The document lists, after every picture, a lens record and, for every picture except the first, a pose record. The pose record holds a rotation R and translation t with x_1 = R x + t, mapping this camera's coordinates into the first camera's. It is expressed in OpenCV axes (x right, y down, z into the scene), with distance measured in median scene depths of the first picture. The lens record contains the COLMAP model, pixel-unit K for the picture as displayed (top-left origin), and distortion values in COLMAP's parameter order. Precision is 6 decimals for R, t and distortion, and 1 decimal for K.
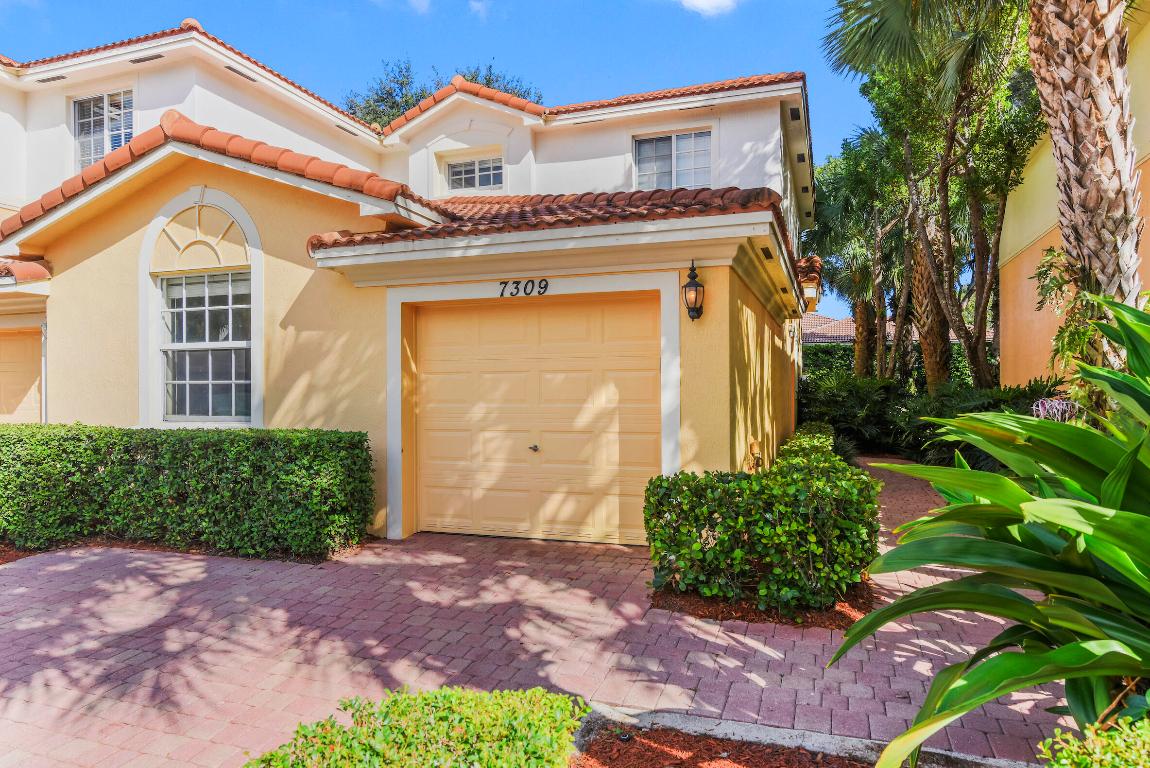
lens RADIAL K [[730.7, 0, 573.6], [0, 730.7, 386.0], [0, 0, 1]] dist [-0.004395, 0.000308]
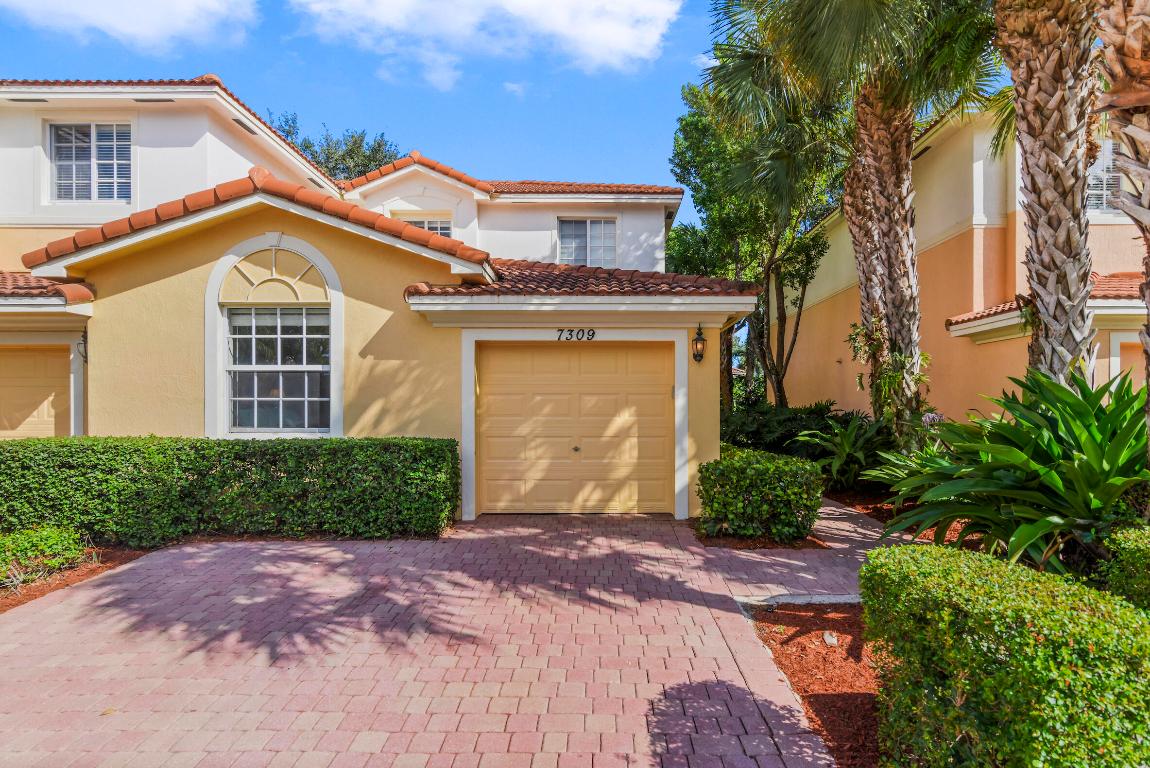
lens RADIAL K [[603.6, 0, 584.8], [0, 603.6, 404.6], [0, 0, 1]] dist [-0.005219, -0.000837]
pose [[0.939519, 0.006408, 0.342437, -0.421661], [-0.006805, 0.999977, -0.000042, 0.000114], [-0.342429, -0.002291, 0.939541, -0.091183]]
